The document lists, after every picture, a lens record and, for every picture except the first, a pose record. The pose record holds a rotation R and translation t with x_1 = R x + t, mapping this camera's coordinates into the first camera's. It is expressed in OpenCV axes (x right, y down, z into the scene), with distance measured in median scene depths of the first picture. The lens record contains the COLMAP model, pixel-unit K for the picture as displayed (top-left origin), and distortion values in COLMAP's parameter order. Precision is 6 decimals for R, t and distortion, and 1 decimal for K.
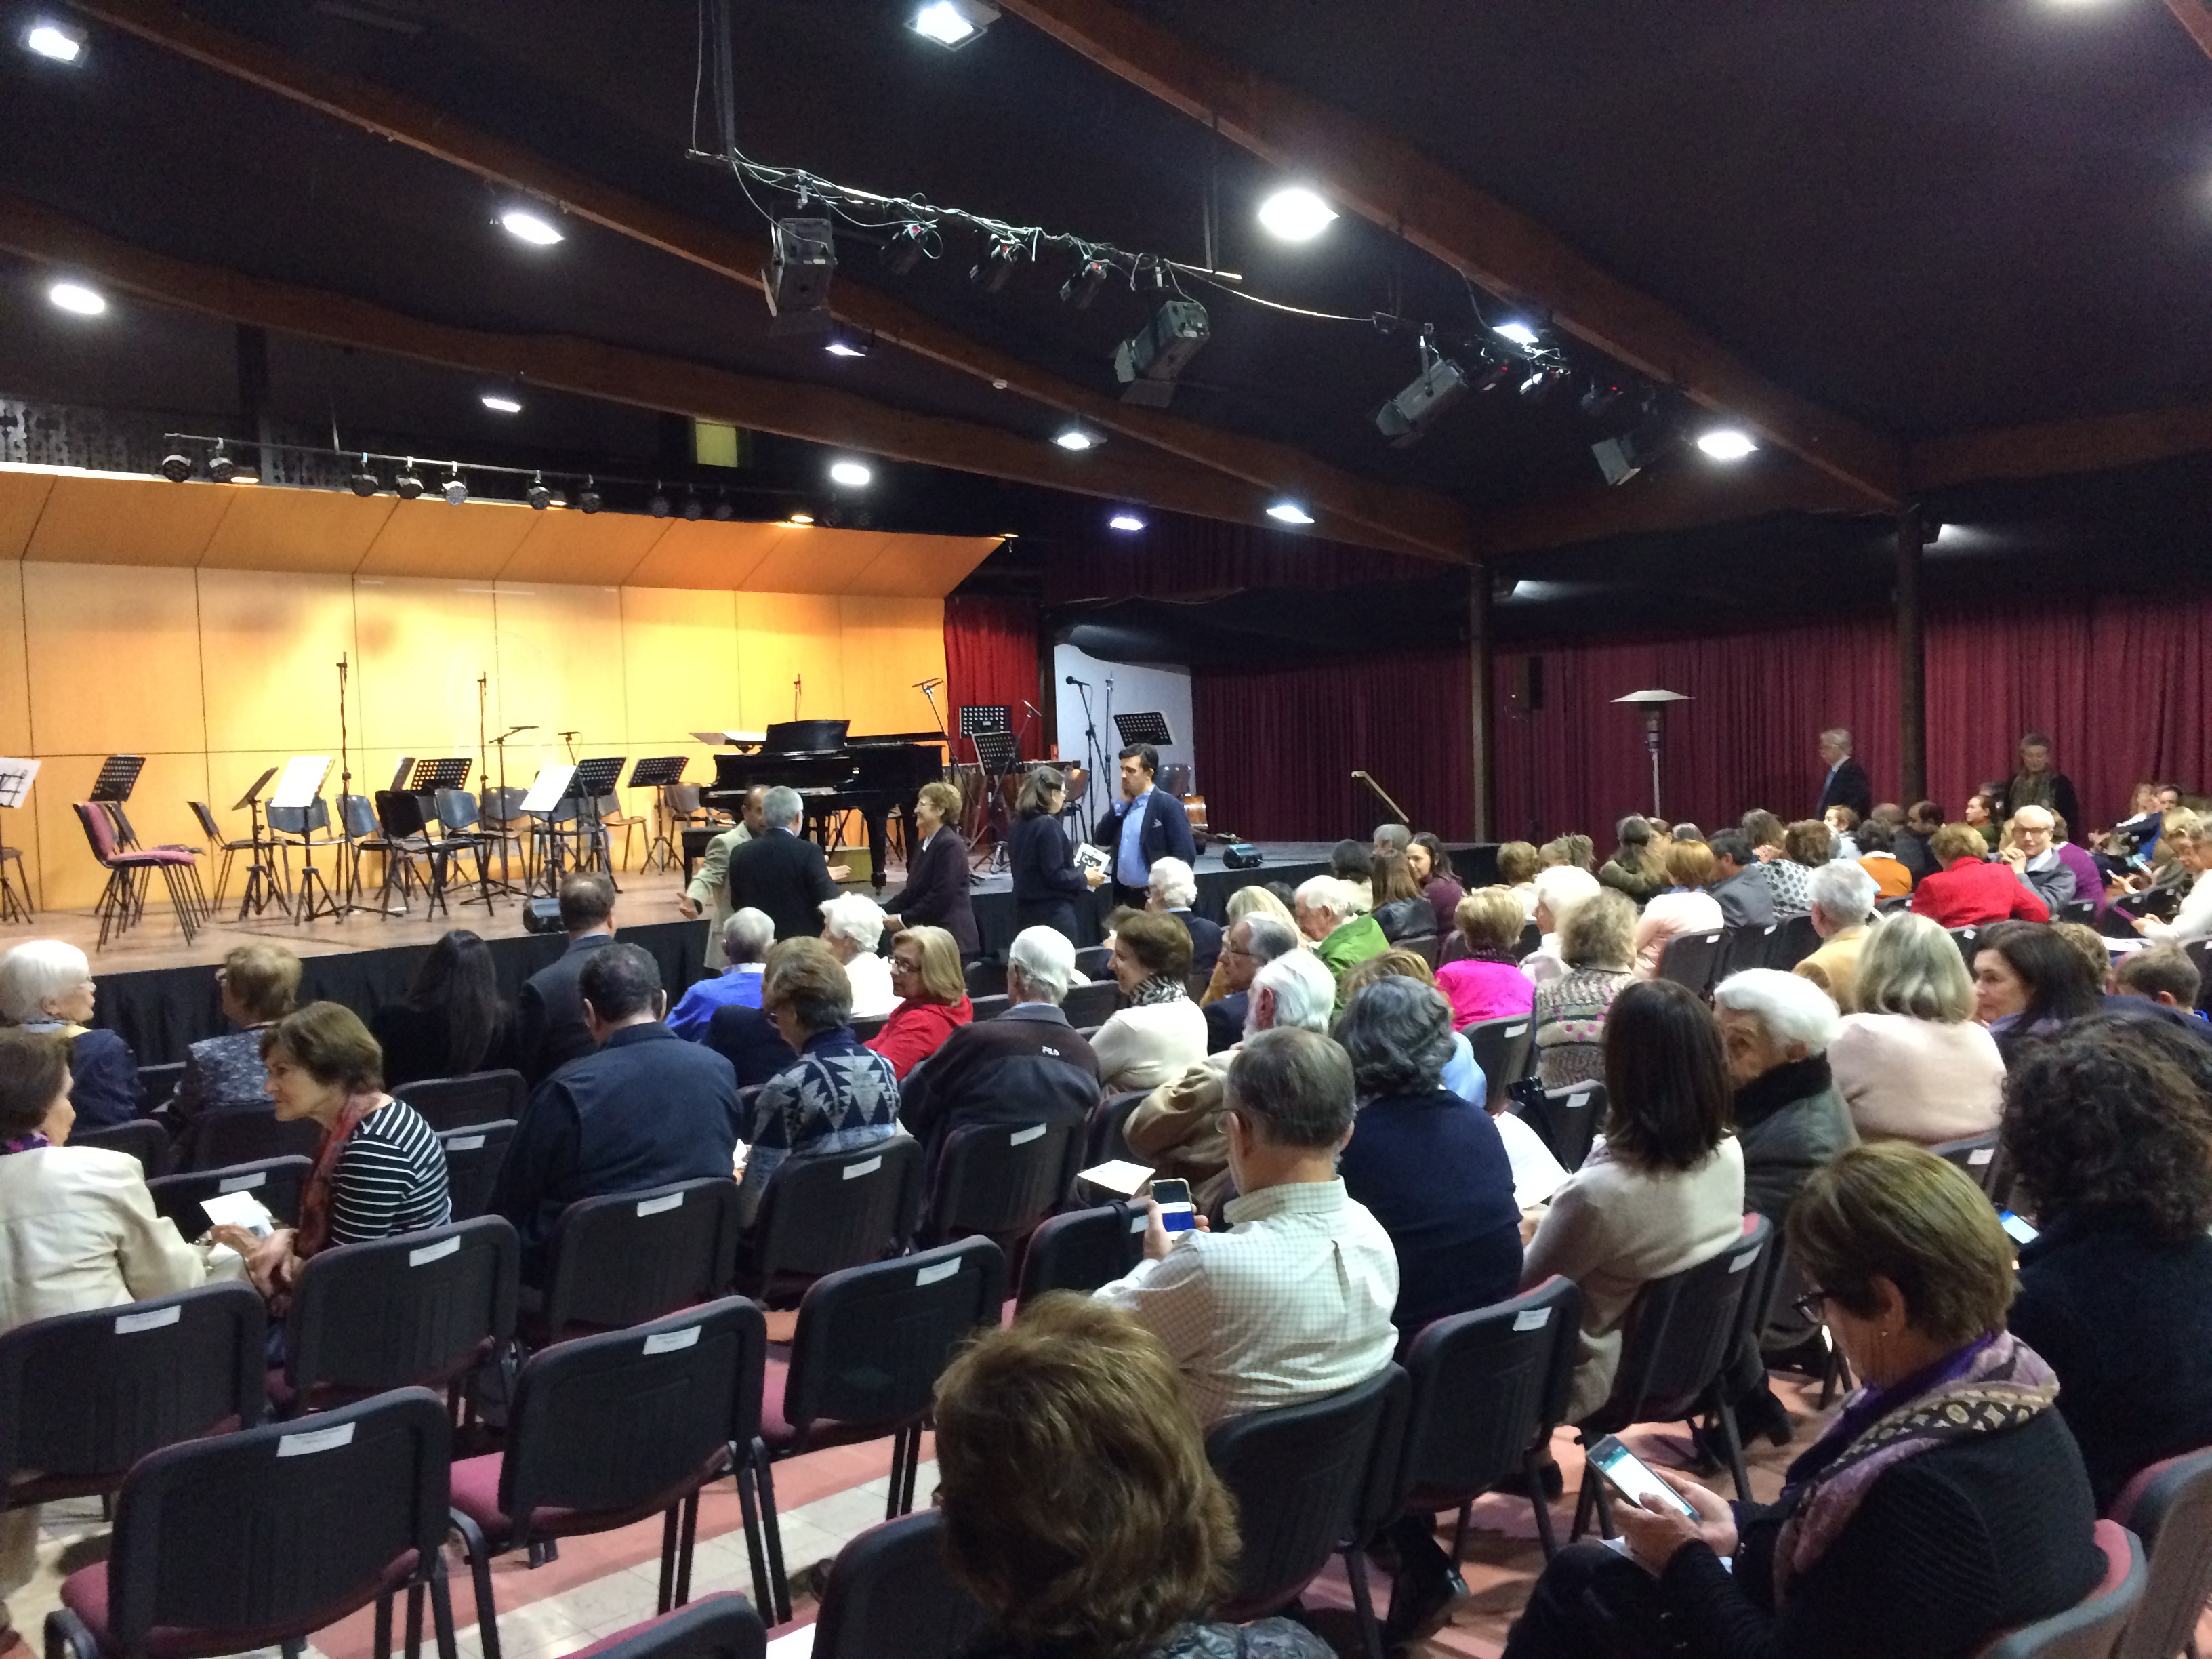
lens RADIAL K [[1874.4, 0, 1069.4], [0, 1874.4, 844.9], [0, 0, 1]] dist [0.059907, -0.080102]
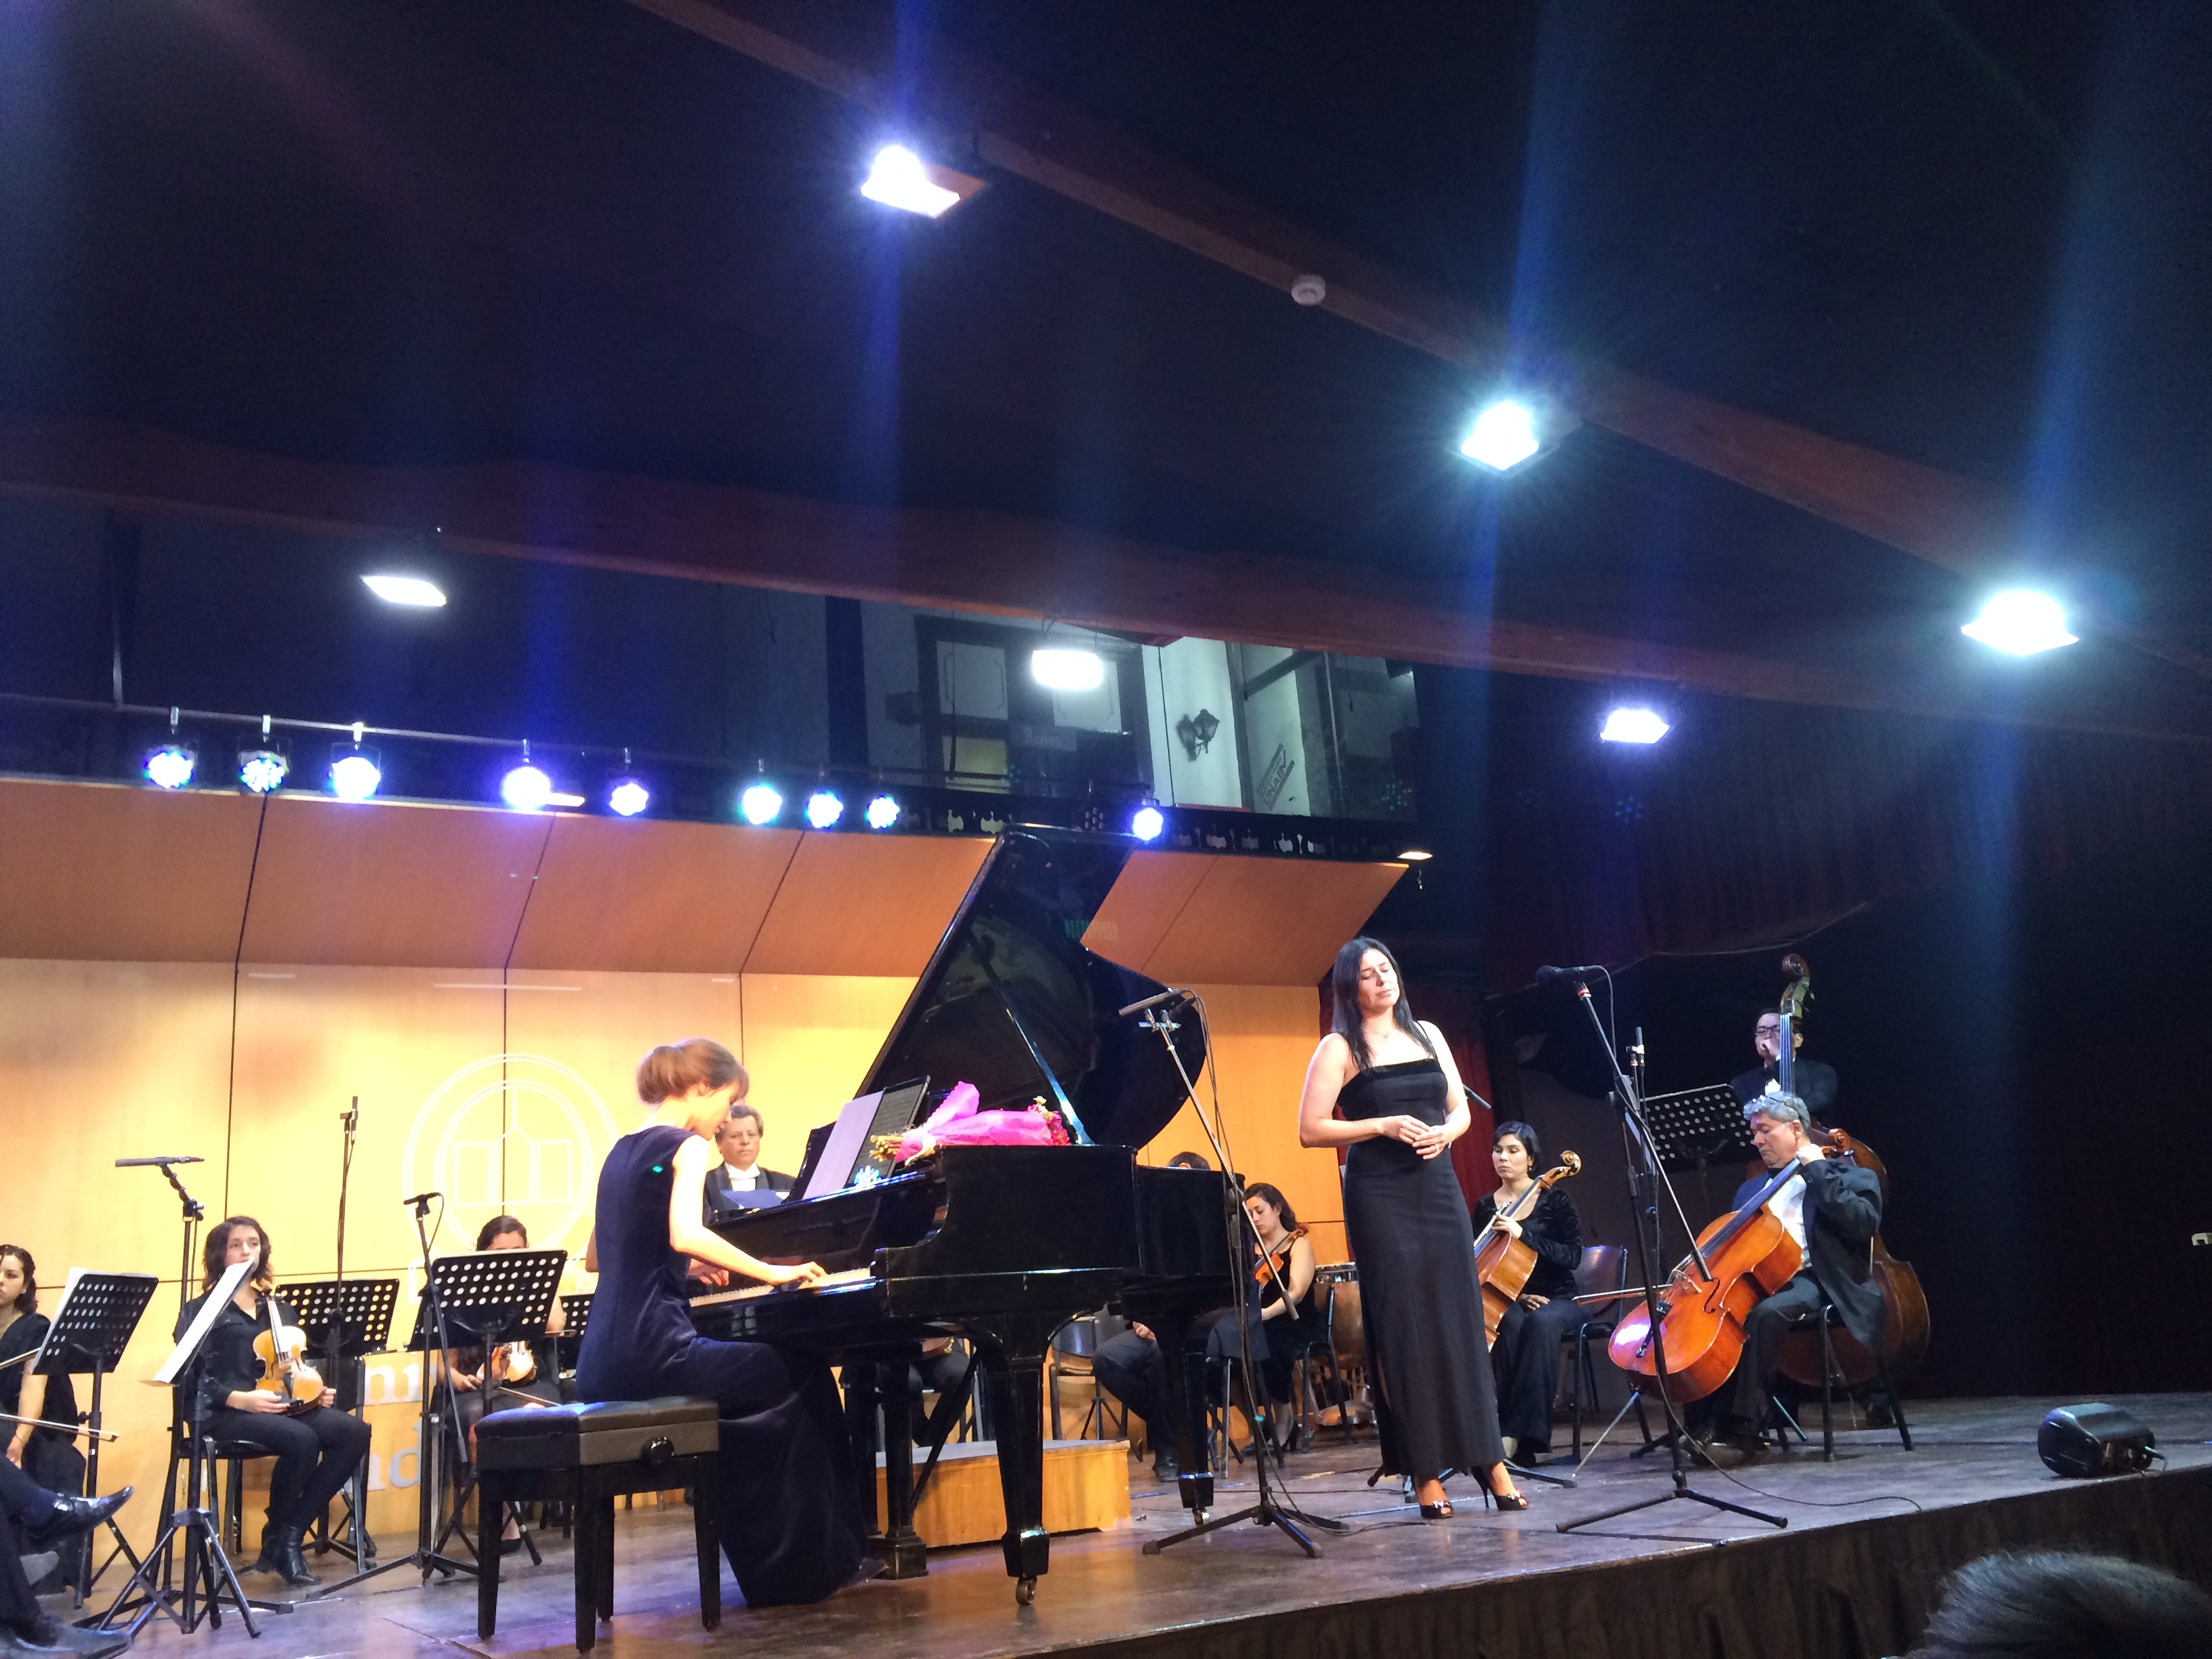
lens RADIAL K [[1874.4, 0, 1110.5], [0, 1874.4, 822.3], [0, 0, 1]] dist [0.059907, -0.080102]
pose [[0.973676, -0.100548, -0.204562, -0.007394], [0.033909, 0.951358, -0.306215, -0.001817], [0.225401, 0.291218, 0.929724, 0.703143]]
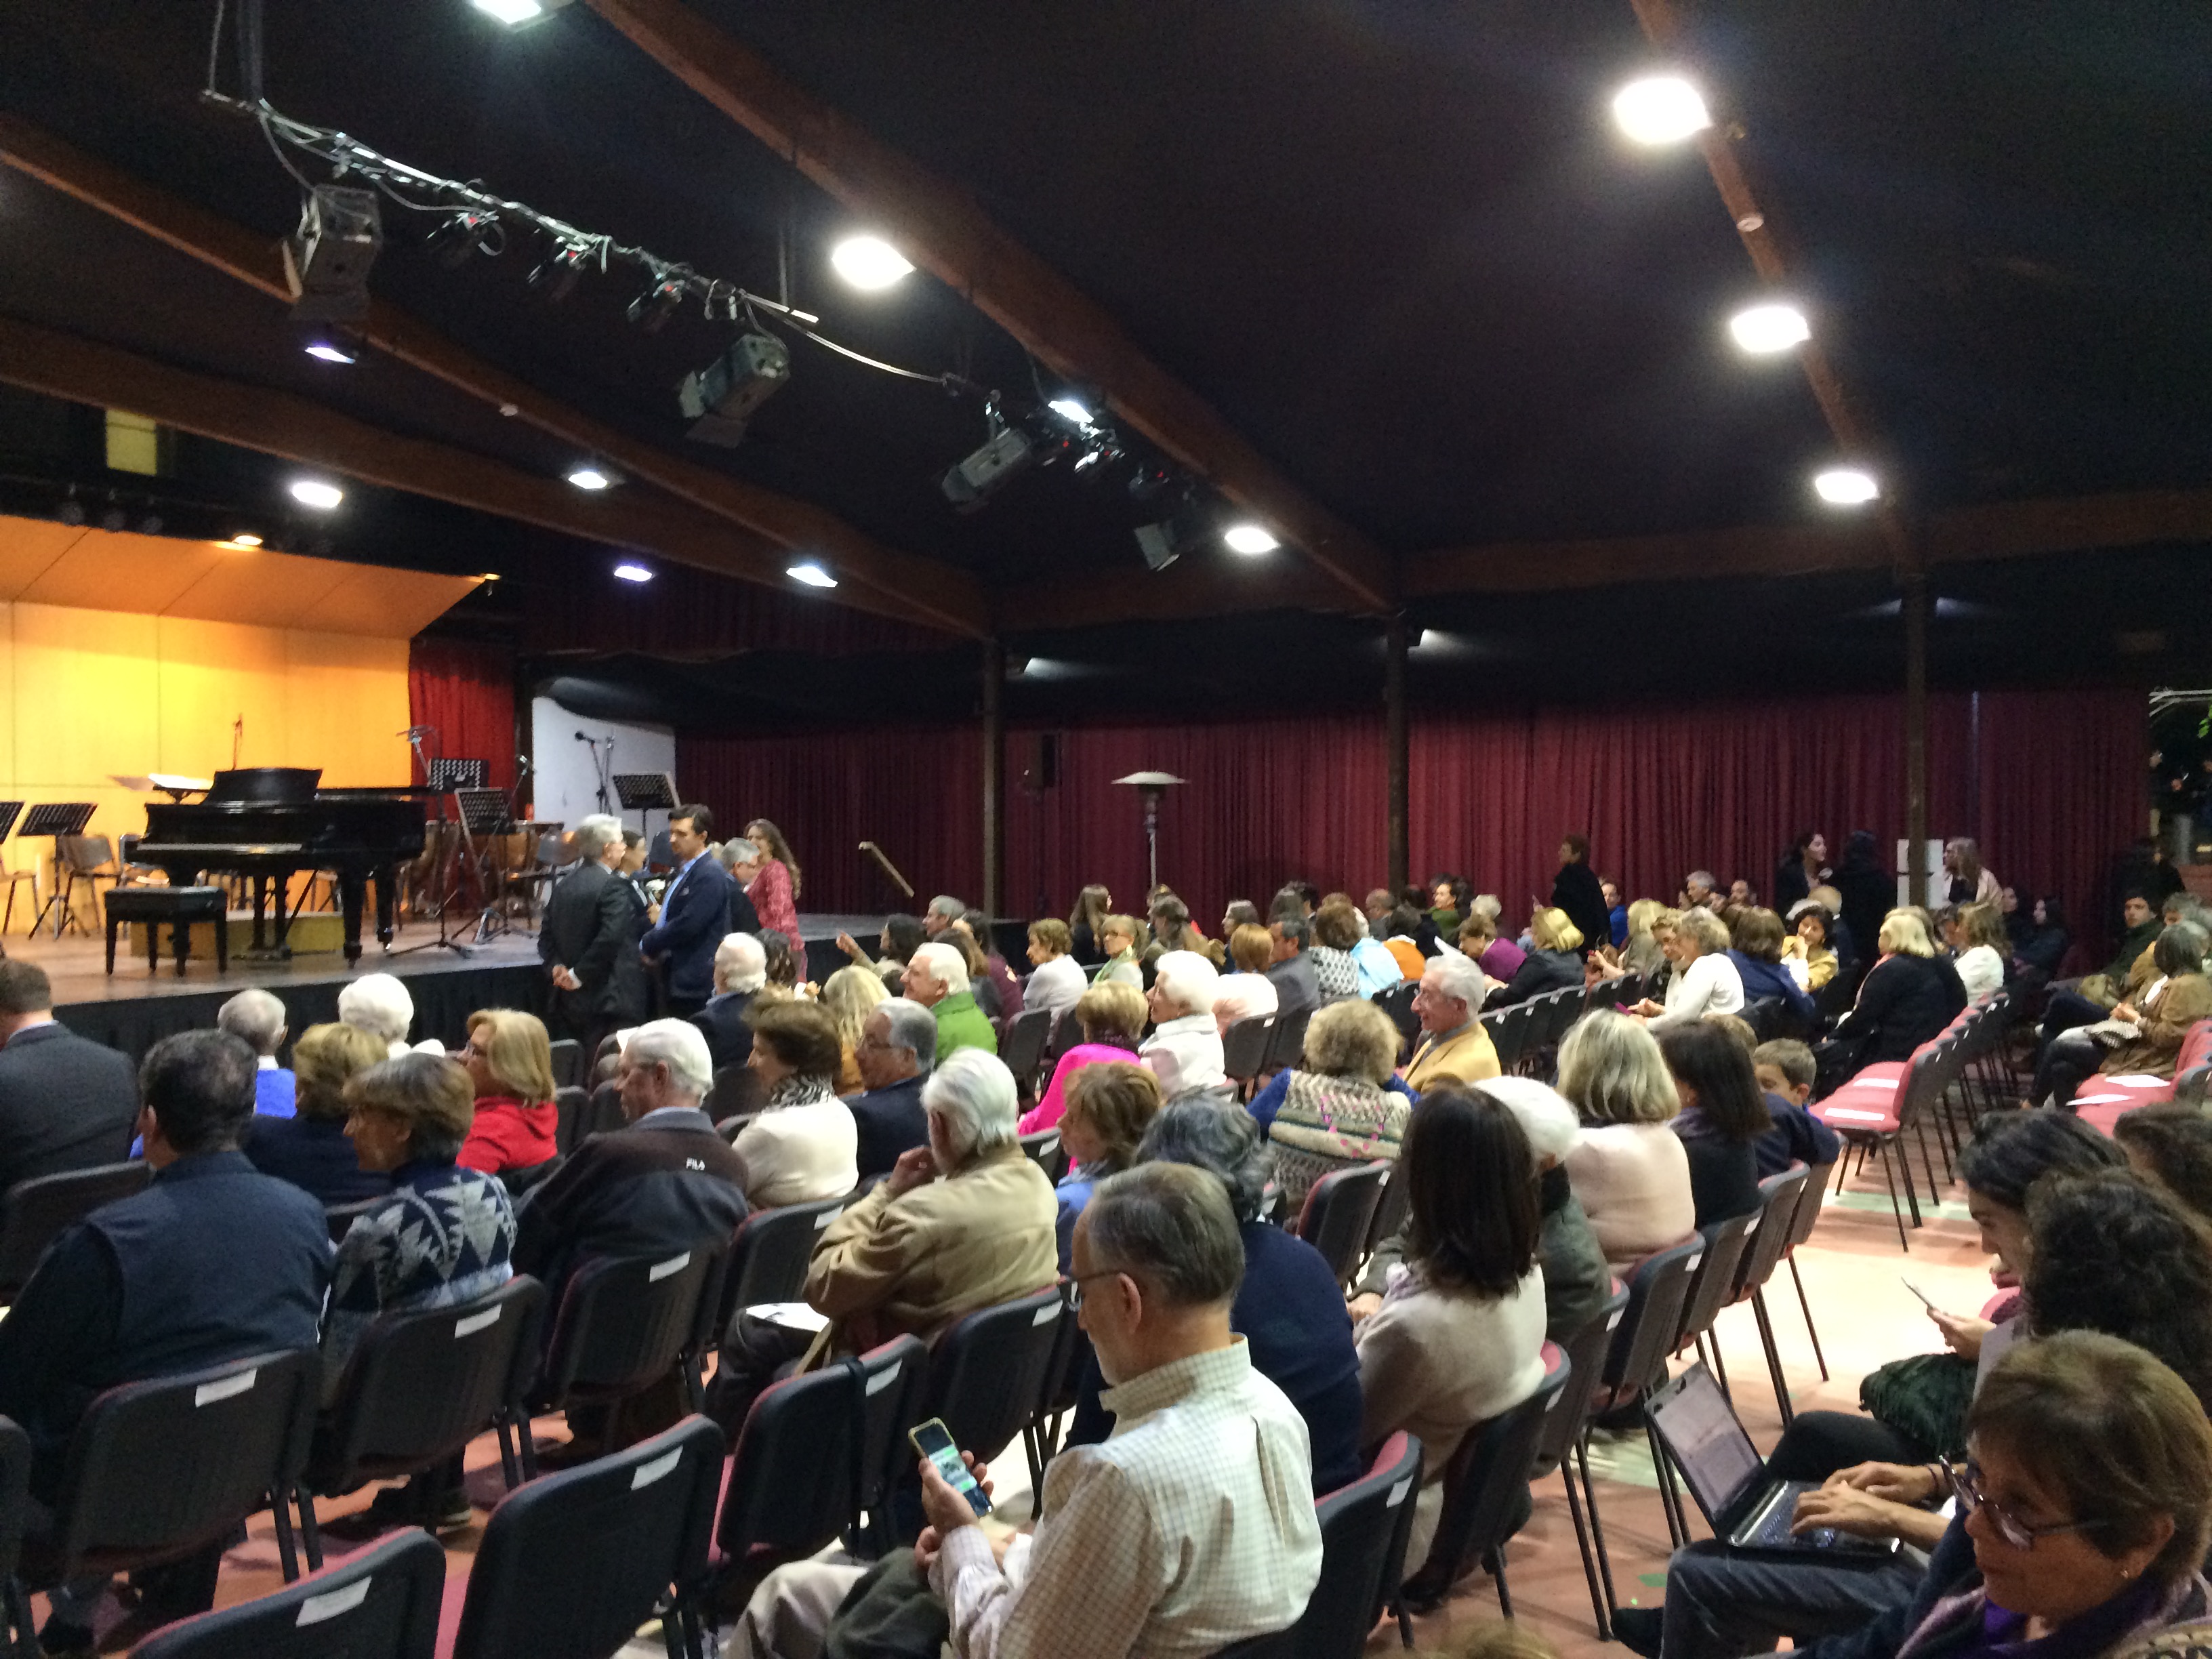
lens RADIAL K [[1874.4, 0, 1090.5], [0, 1874.4, 833.7], [0, 0, 1]] dist [0.059907, -0.080102]
pose [[0.952545, 0.030579, 0.302859, -0.044231], [-0.017556, 0.998804, -0.045631, -0.002331], [-0.303892, 0.038149, 0.951942, 0.053154]]
